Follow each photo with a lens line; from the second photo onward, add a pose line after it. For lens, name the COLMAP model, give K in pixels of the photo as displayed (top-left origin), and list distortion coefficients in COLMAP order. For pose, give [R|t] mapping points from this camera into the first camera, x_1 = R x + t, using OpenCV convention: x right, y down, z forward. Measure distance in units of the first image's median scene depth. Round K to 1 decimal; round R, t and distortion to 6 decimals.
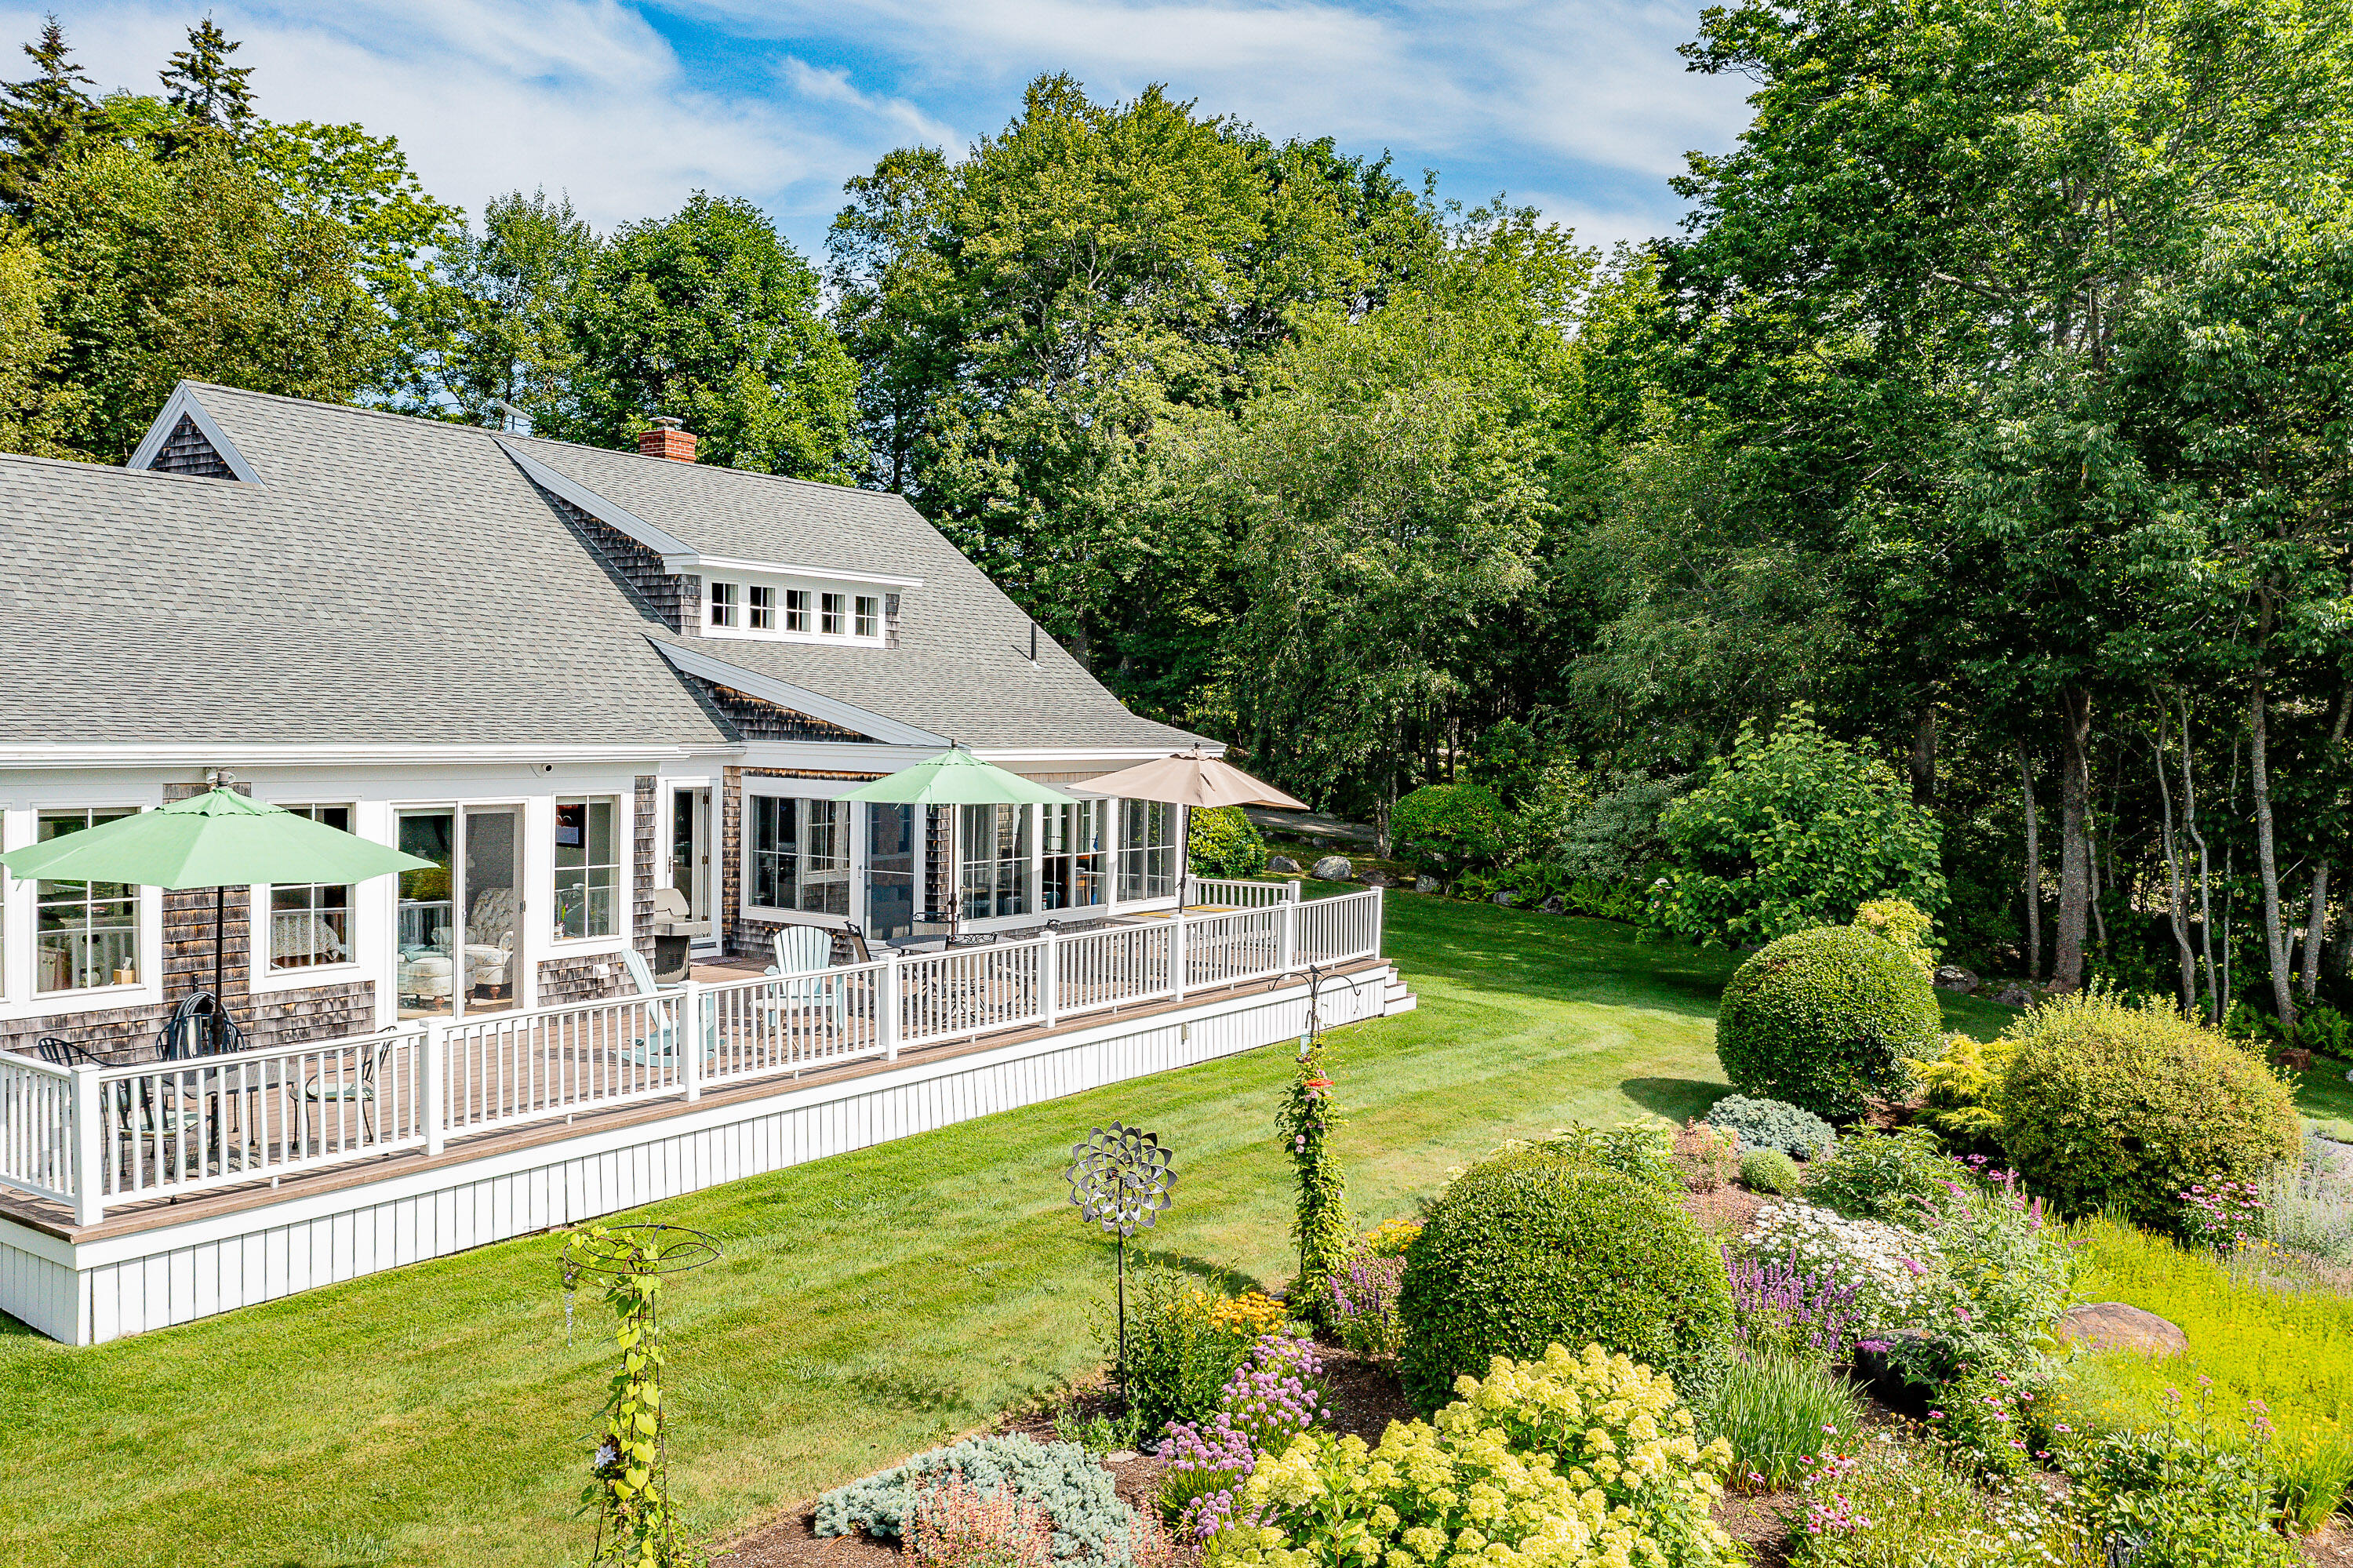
lens RADIAL K [[1860.3, 0, 1183.3], [0, 1860.3, 780.1], [0, 0, 1]] dist [-0.016860, 0.002248]
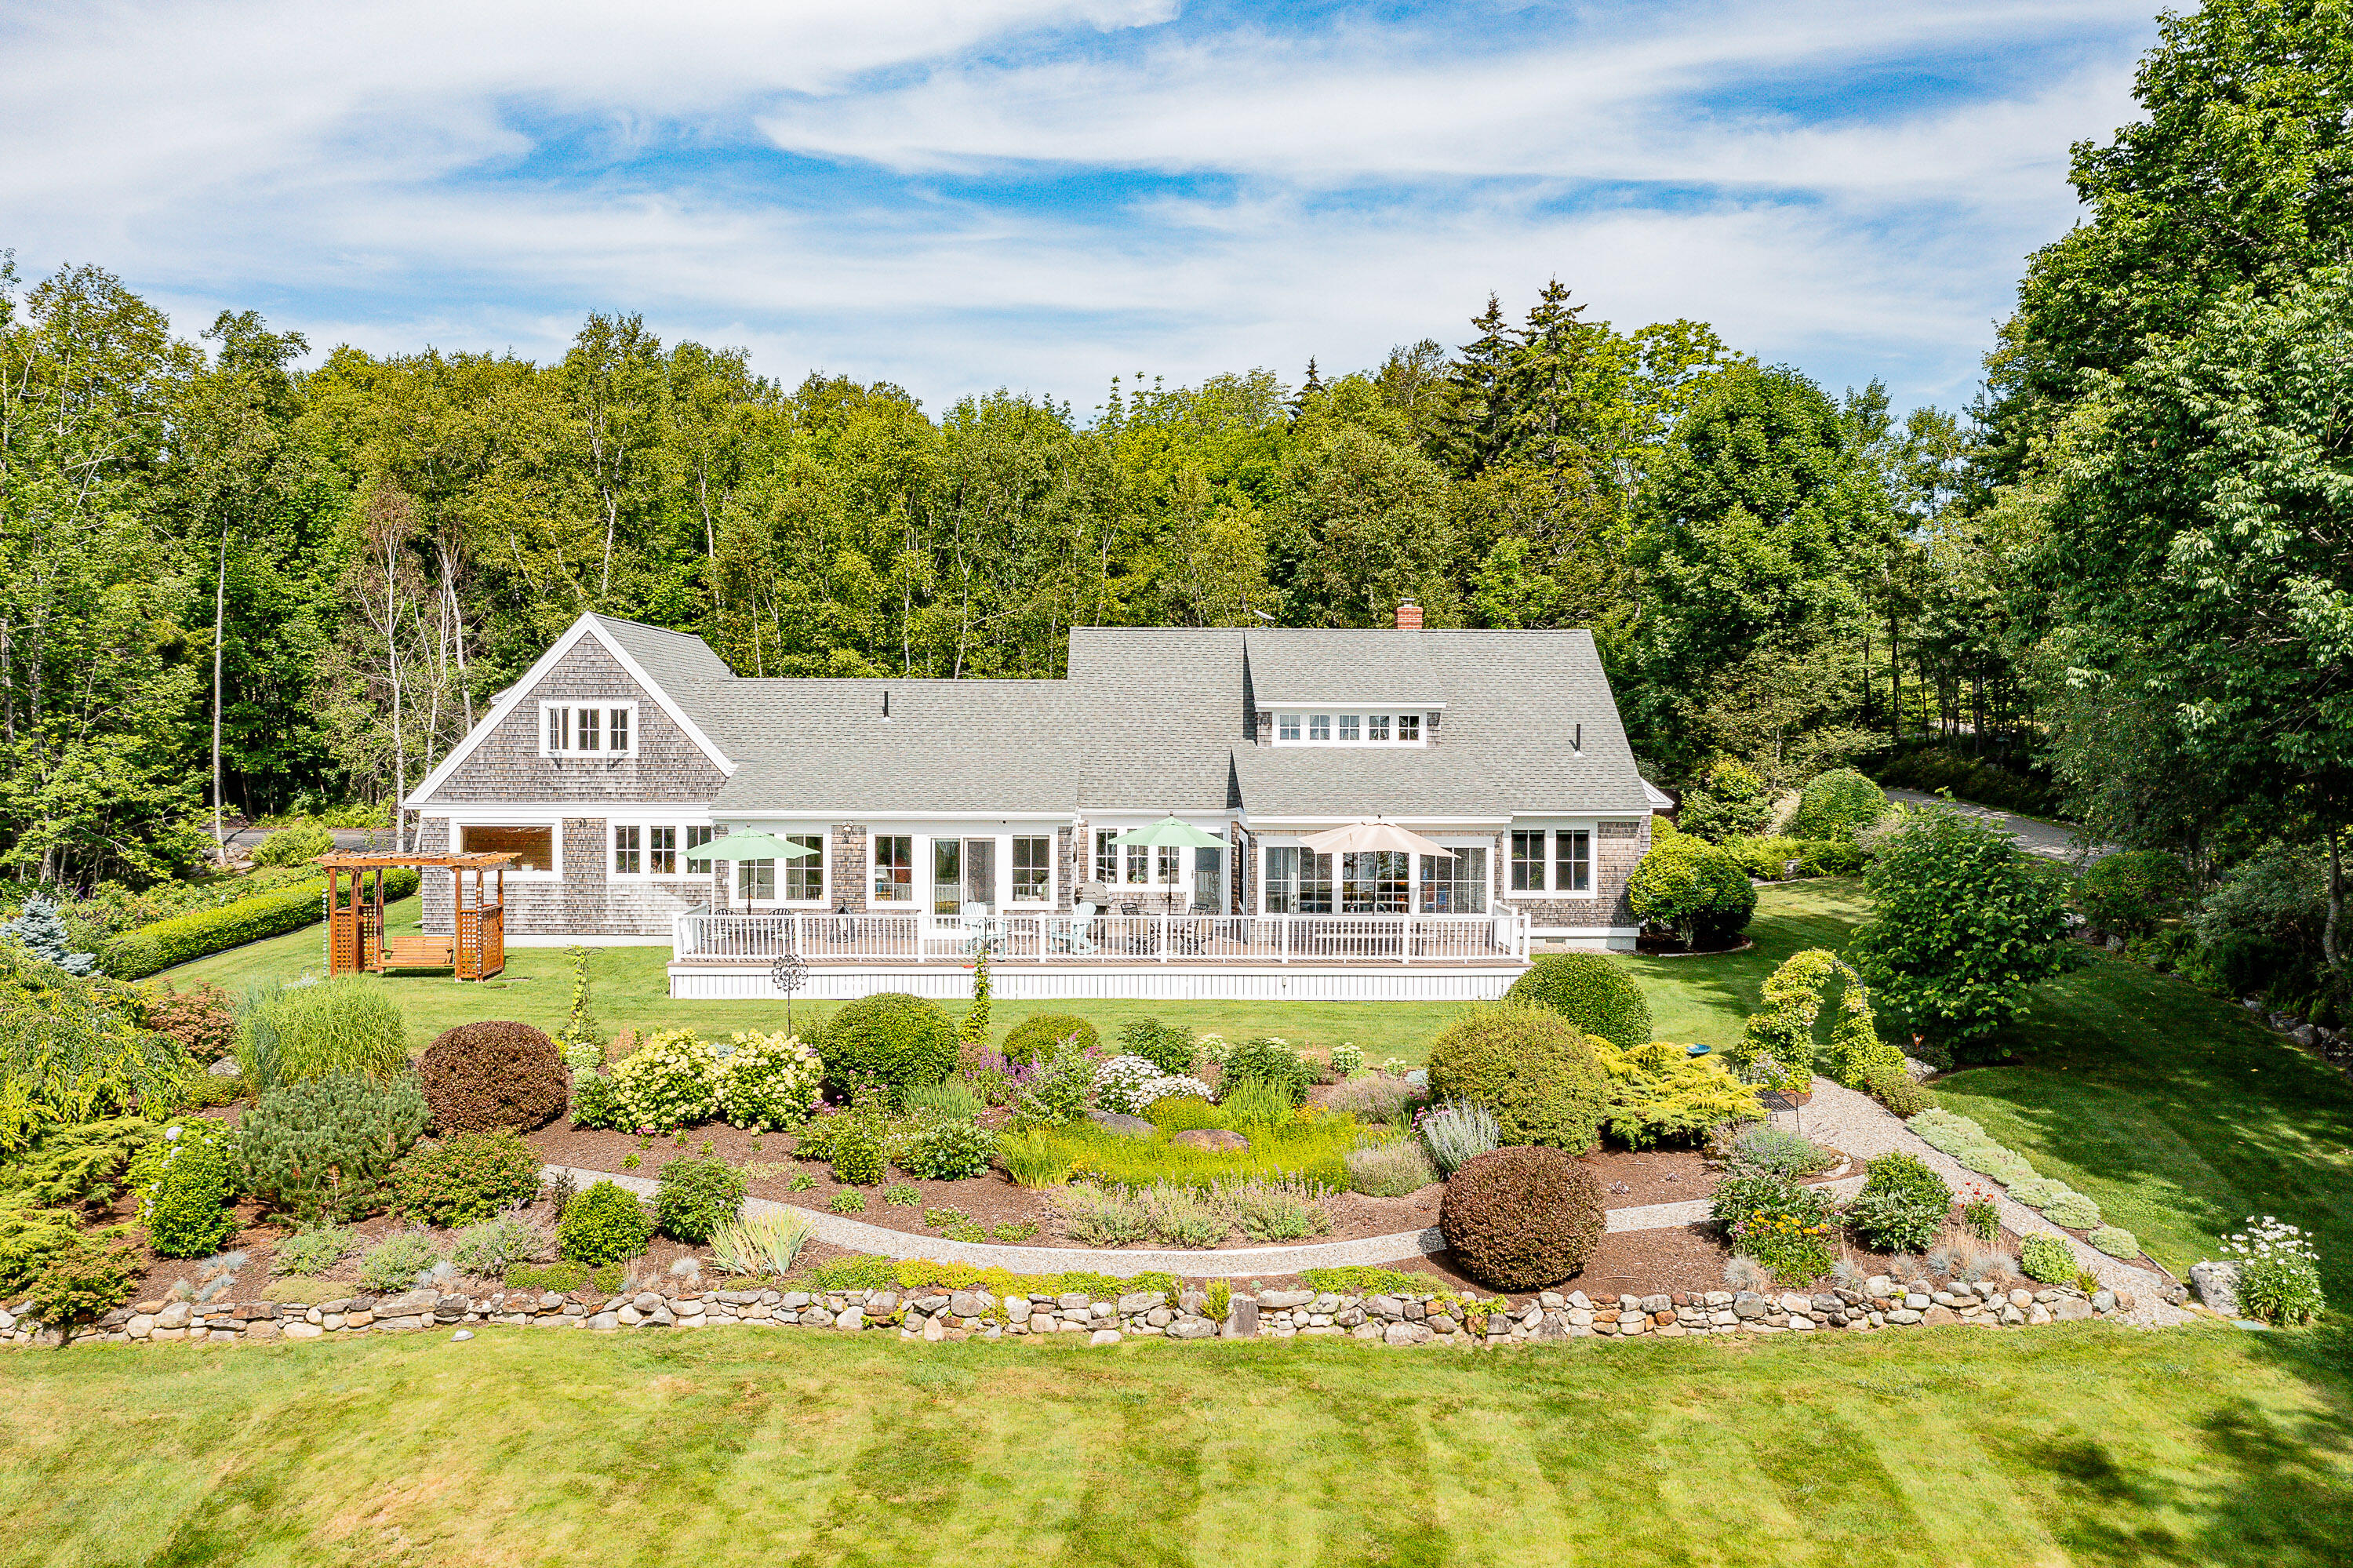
lens RADIAL K [[1866.2, 0, 1184.6], [0, 1866.2, 782.1], [0, 0, 1]] dist [-0.007739, -0.002093]
pose [[0.563095, 0.006092, -0.826370, 0.685185], [-0.022314, 0.999720, -0.007835, -0.017523], [0.826091, 0.022851, 0.563073, -0.028172]]
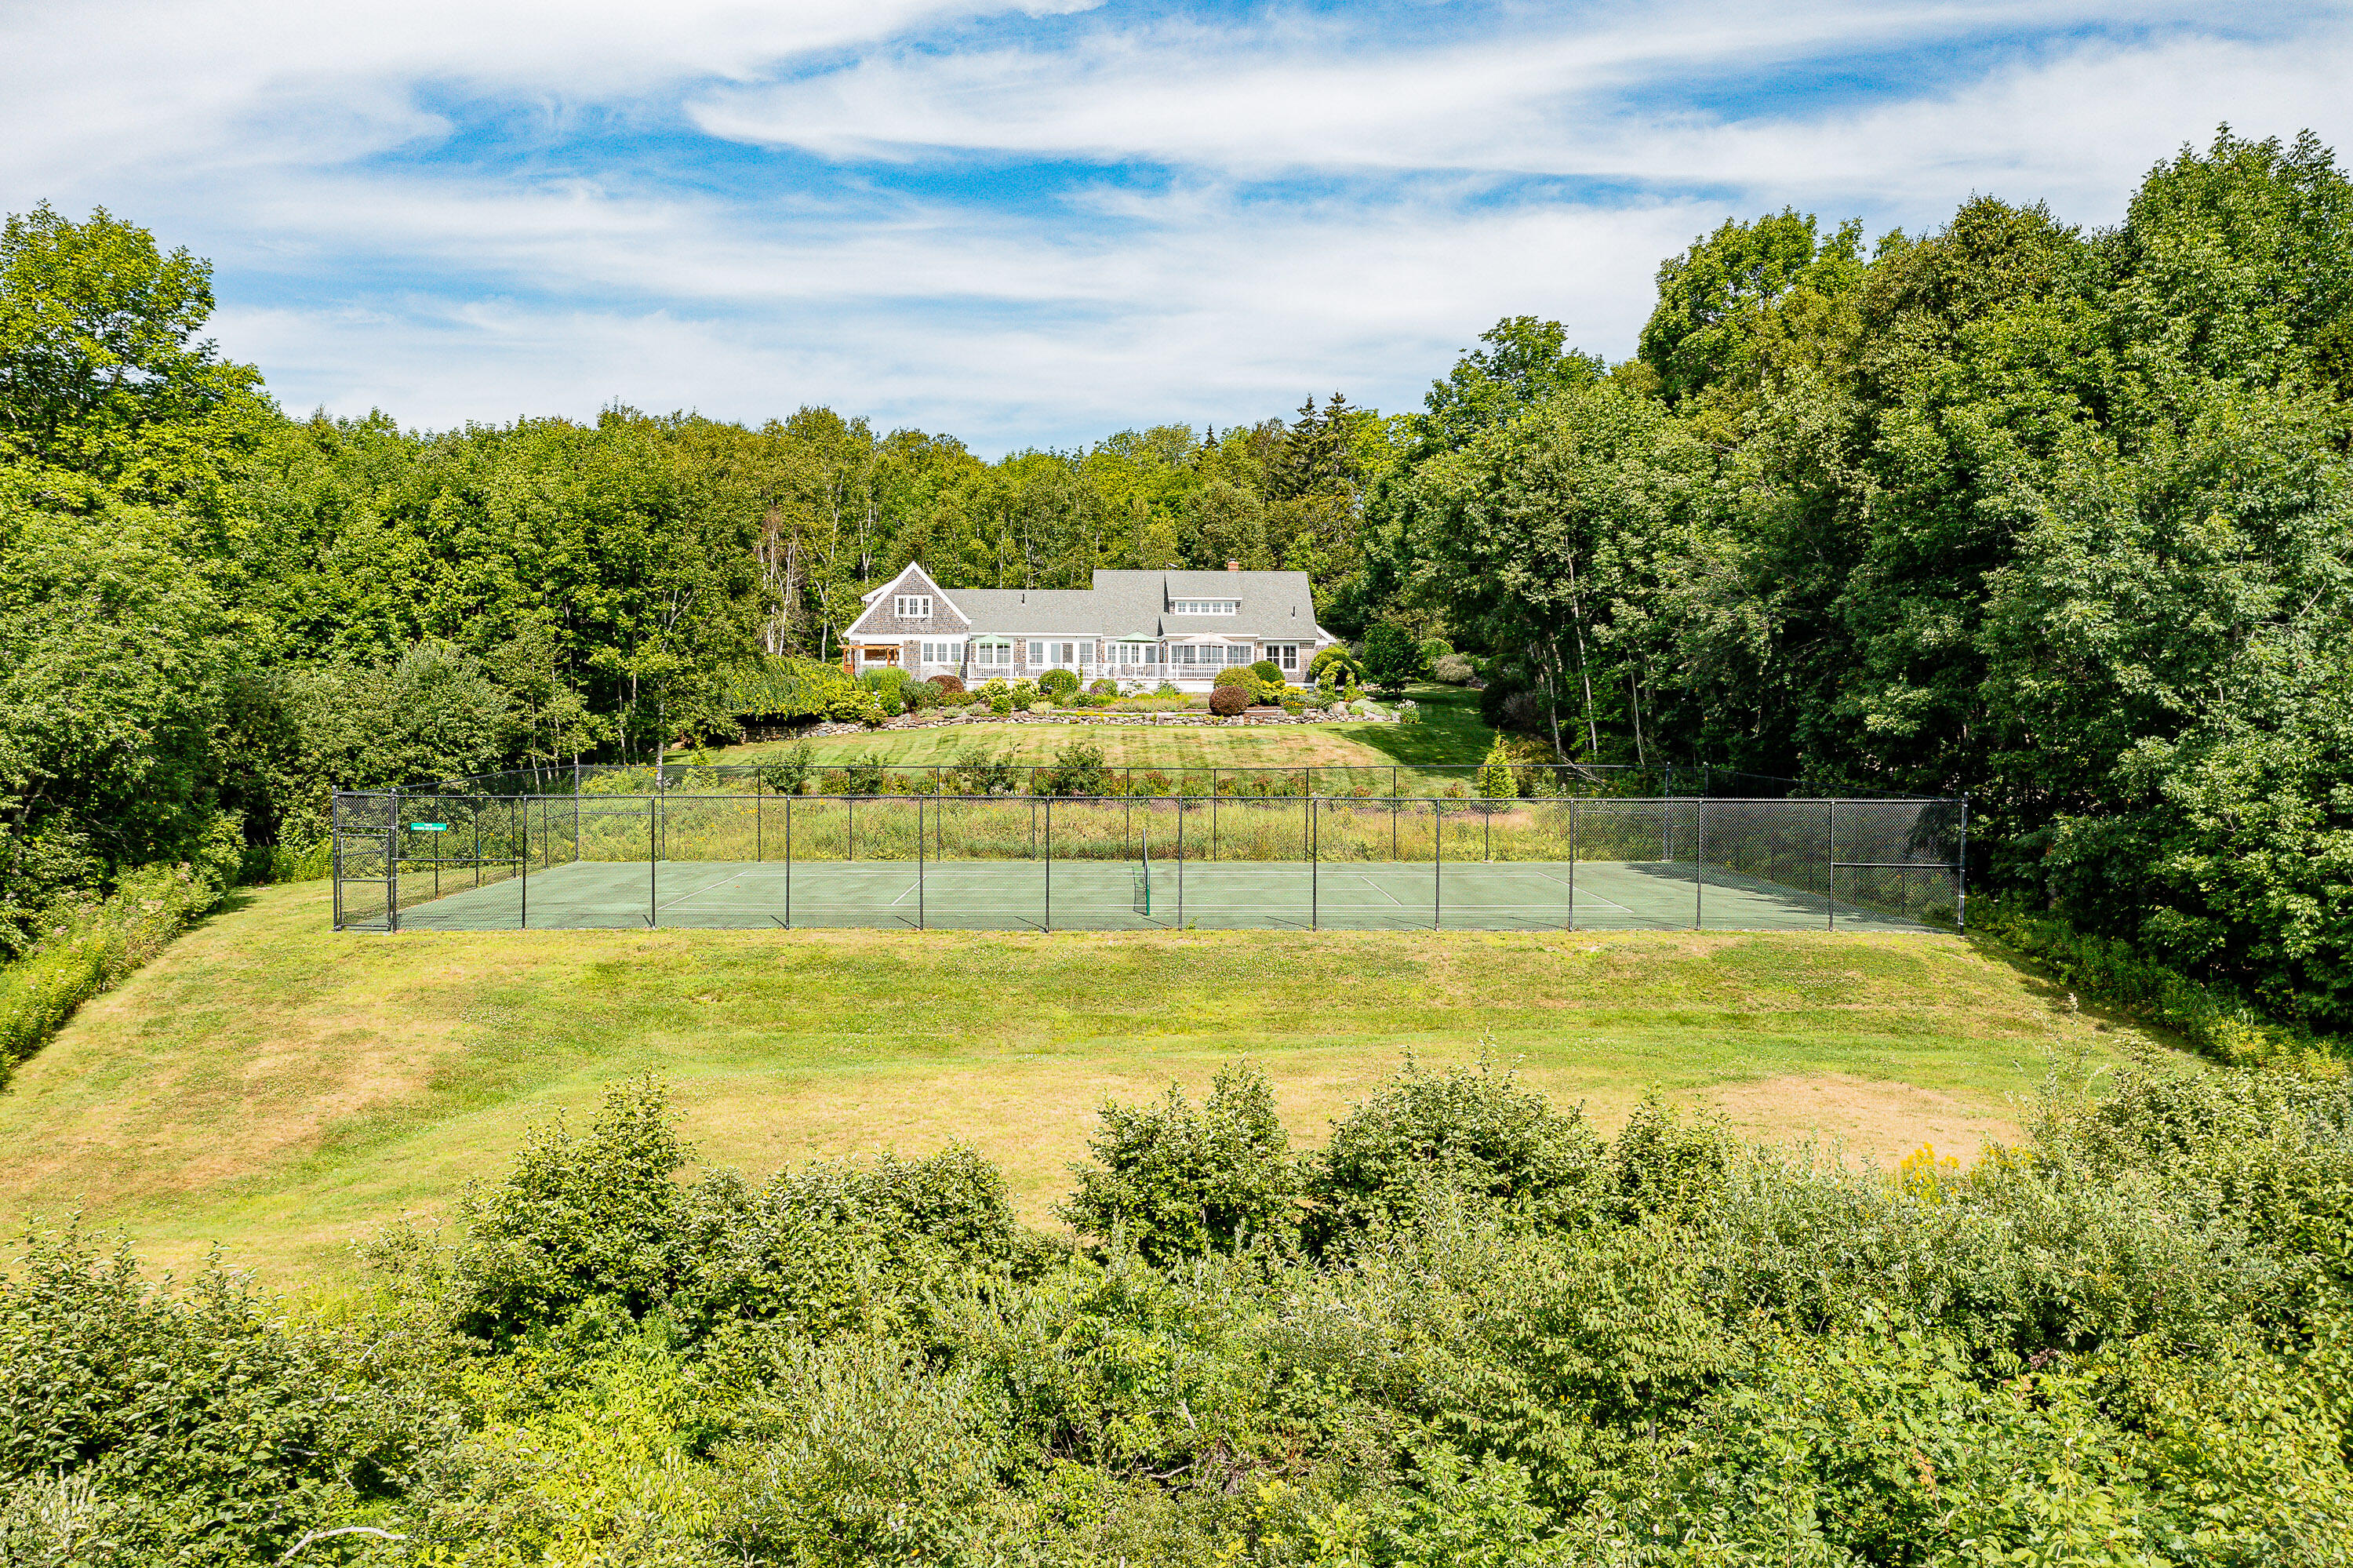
lens RADIAL K [[1875.4, 0, 1205.6], [0, 1875.4, 785.5], [0, 0, 1]] dist [0.007608, 0.002085]
pose [[0.600823, 0.008317, -0.799339, 2.046498], [-0.017546, 0.999842, -0.002785, 0.207419], [0.799190, 0.015698, 0.600874, -0.990867]]
